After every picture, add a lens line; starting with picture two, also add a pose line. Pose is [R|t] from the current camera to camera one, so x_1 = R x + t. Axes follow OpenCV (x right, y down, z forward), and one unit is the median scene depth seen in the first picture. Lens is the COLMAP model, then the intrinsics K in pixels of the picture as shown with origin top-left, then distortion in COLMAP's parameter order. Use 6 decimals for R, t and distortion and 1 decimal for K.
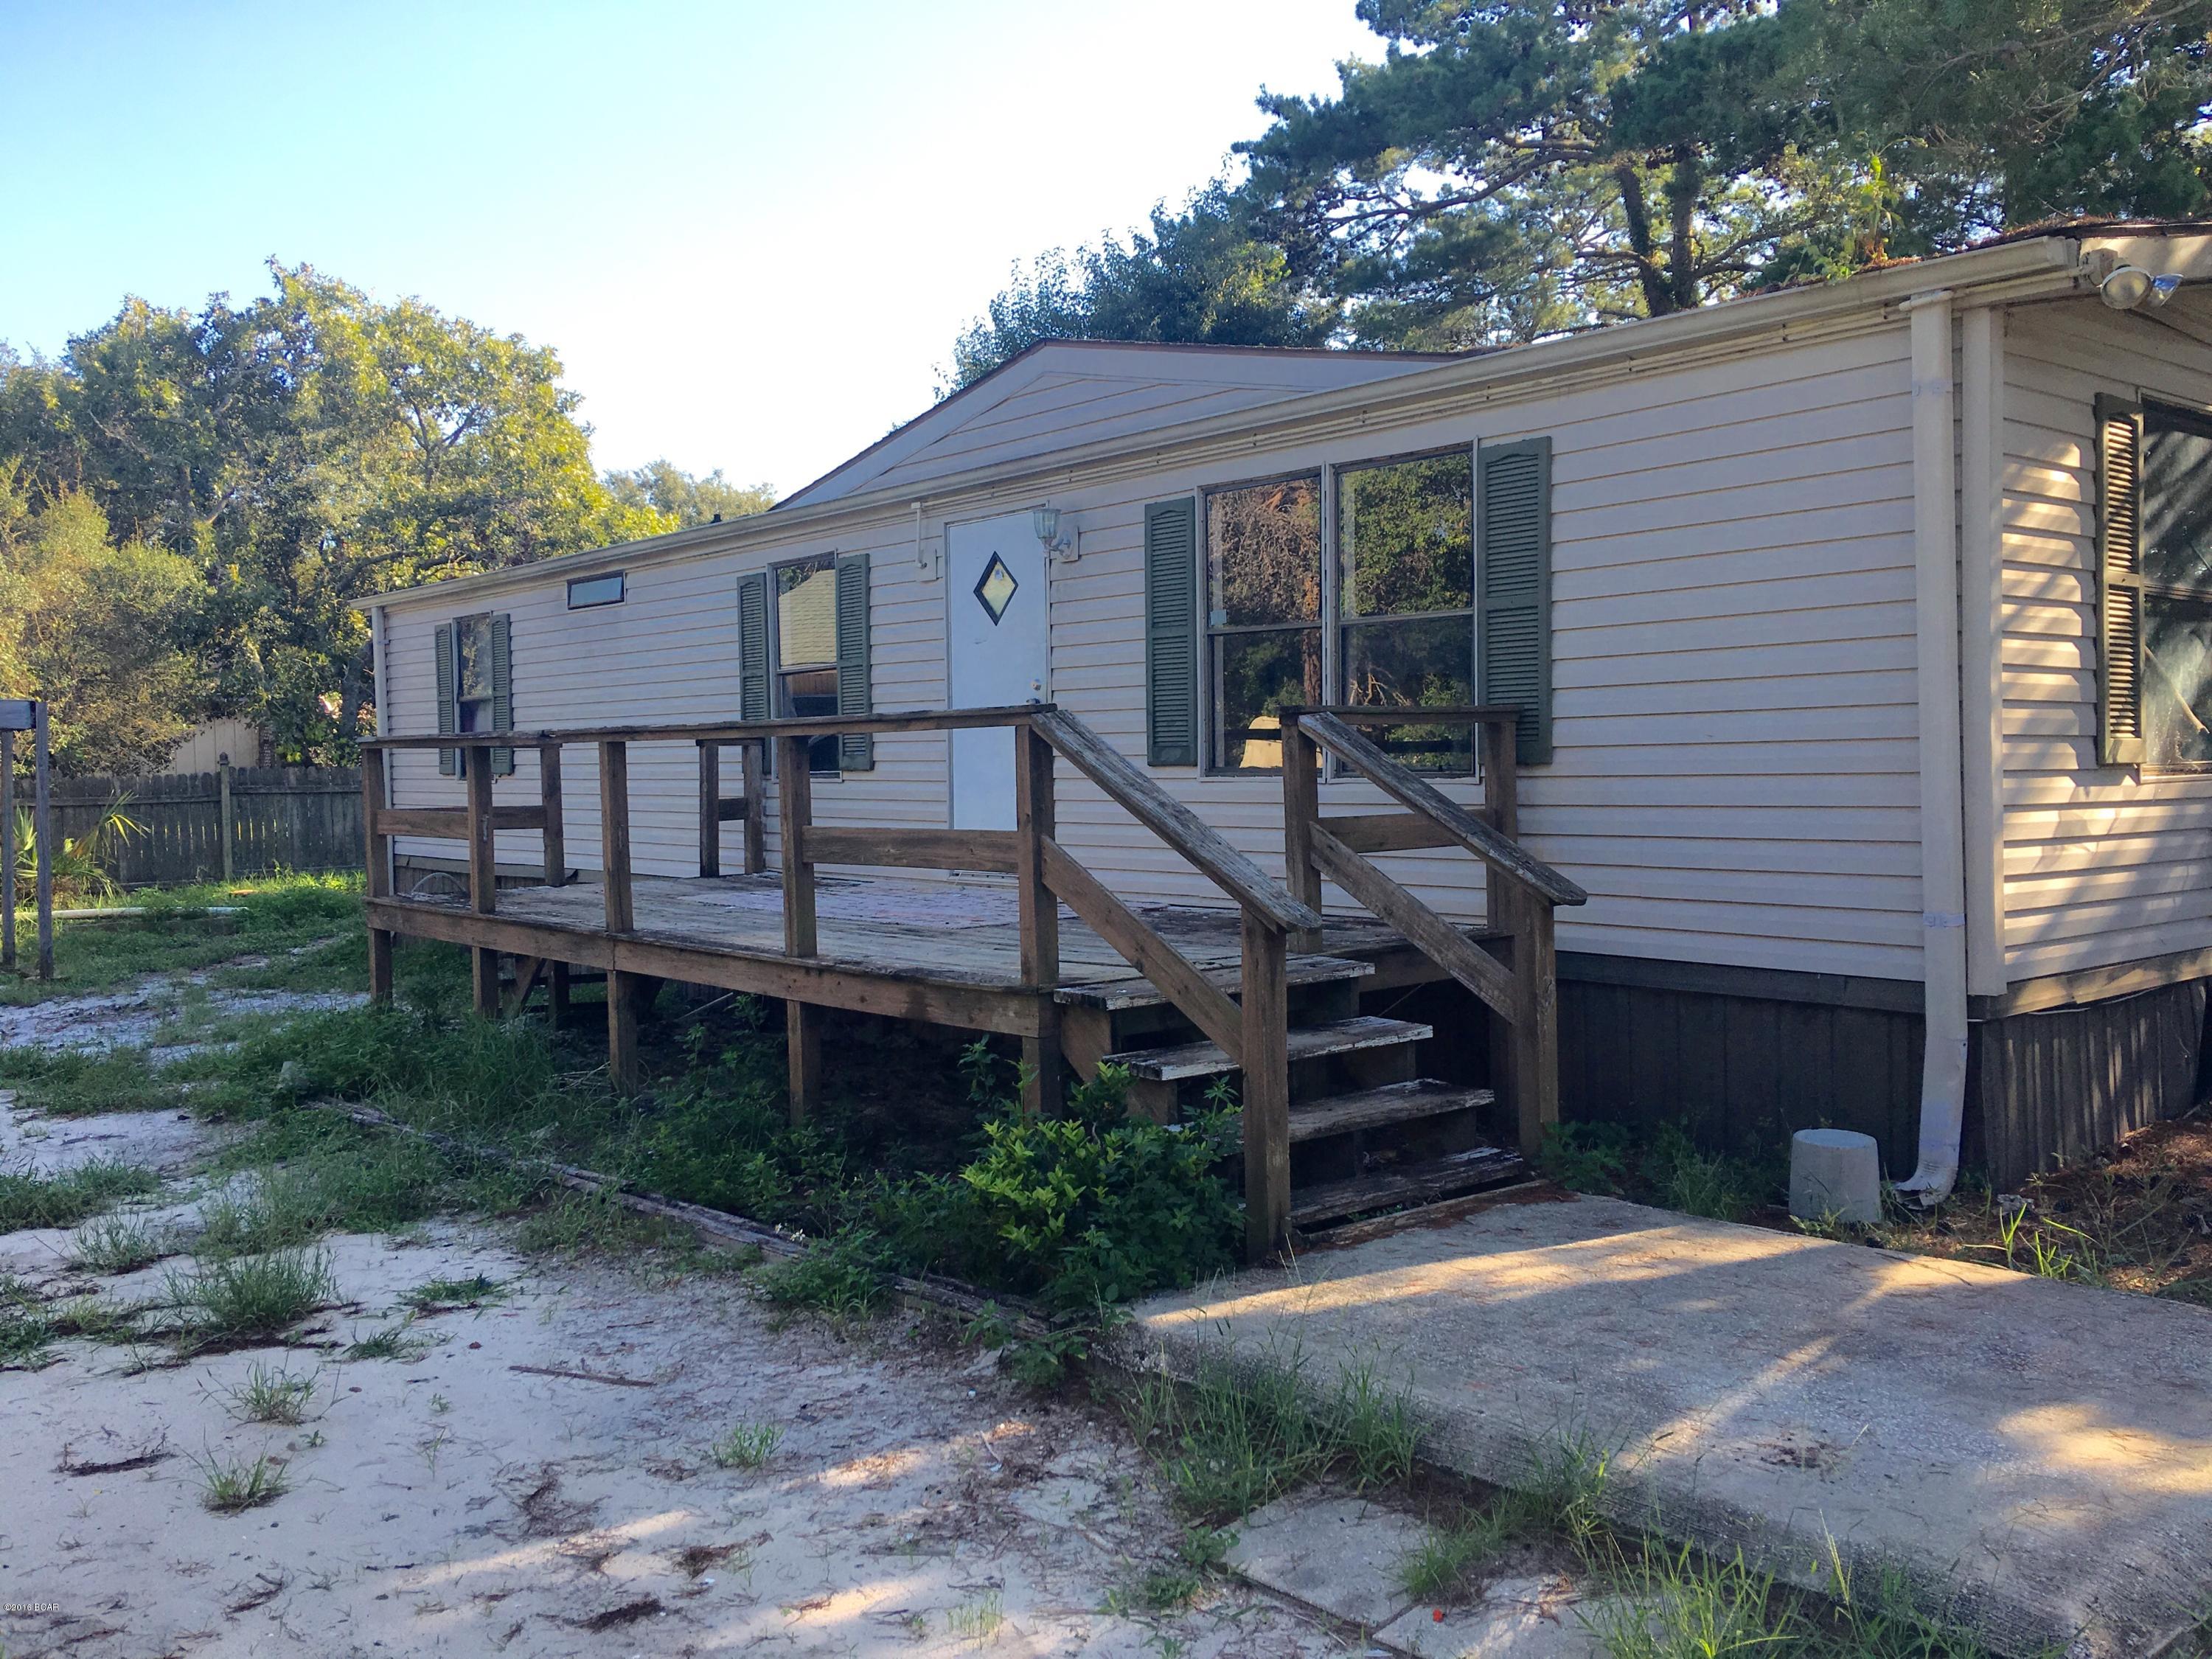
lens RADIAL K [[1914.6, 0, 1104.4], [0, 1914.6, 824.4], [0, 0, 1]] dist [0.042381, -0.029577]
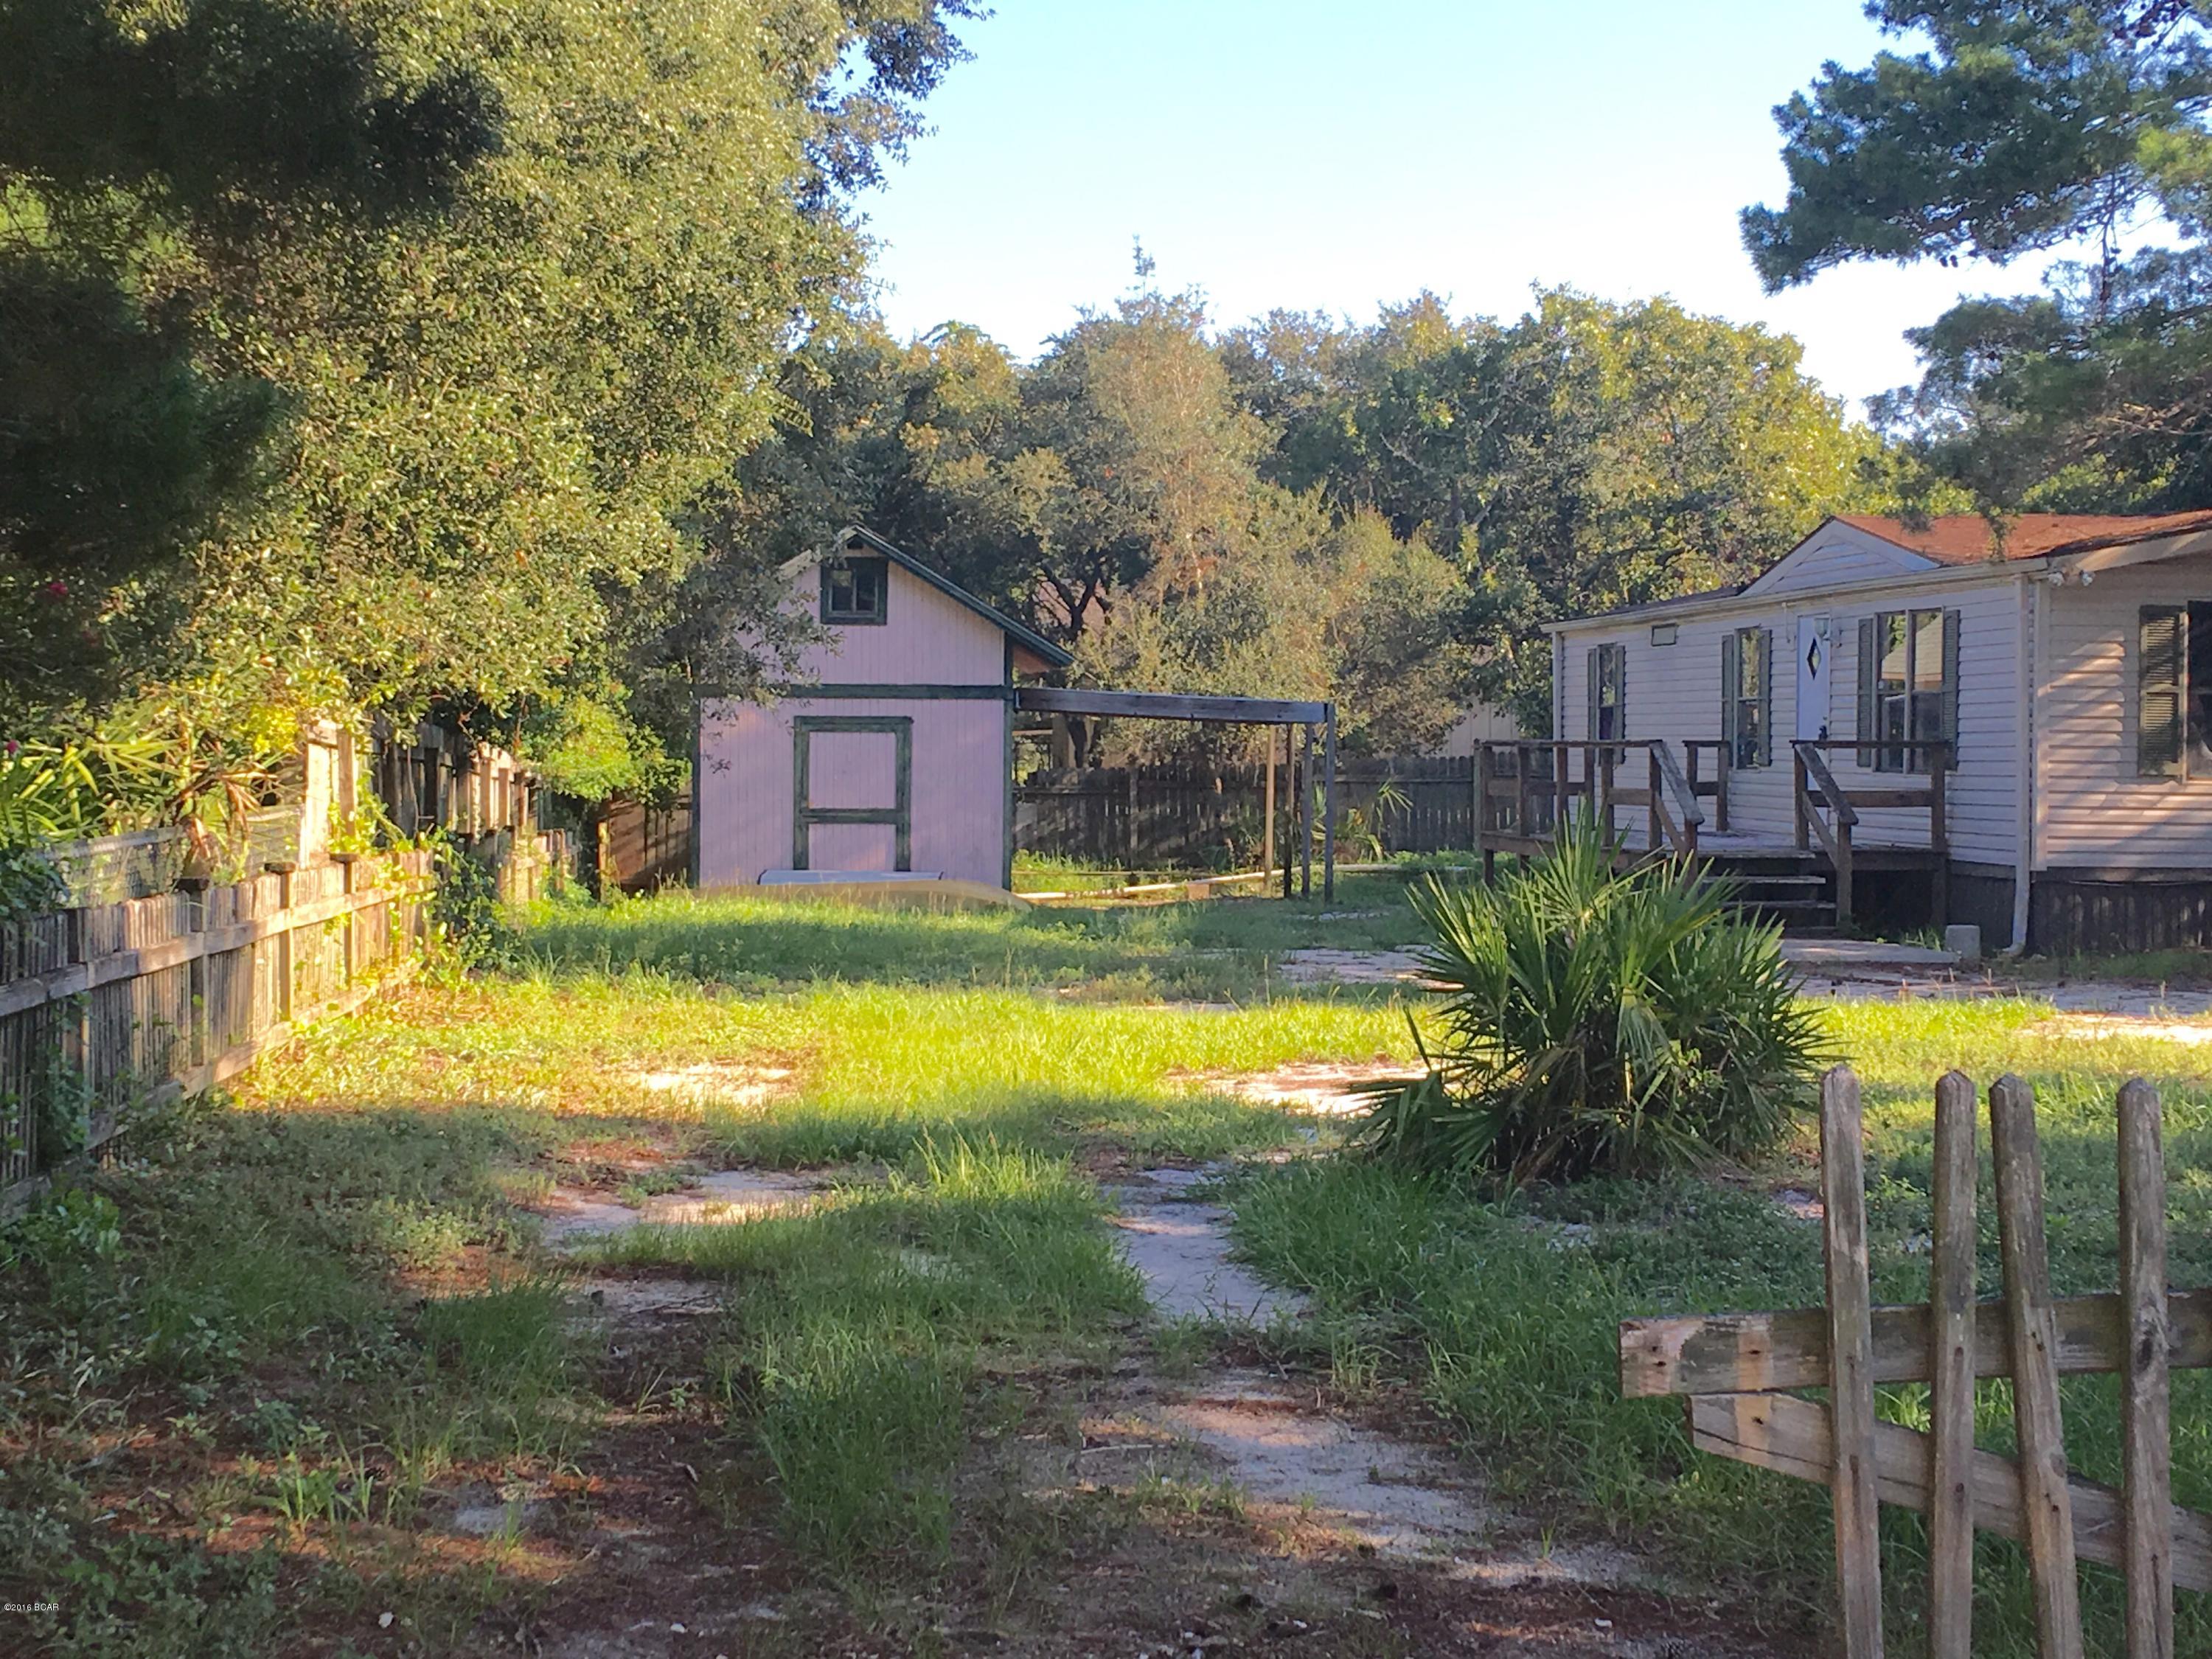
lens RADIAL K [[3554.2, 0, 1105.9], [0, 3554.2, 826.5], [0, 0, 1]] dist [0.009574, 0.000000]
pose [[0.840093, 0.025657, -0.541836, 0.468732], [-0.028849, 0.999580, 0.002603, 0.014396], [0.541675, 0.013445, 0.840480, -0.824575]]
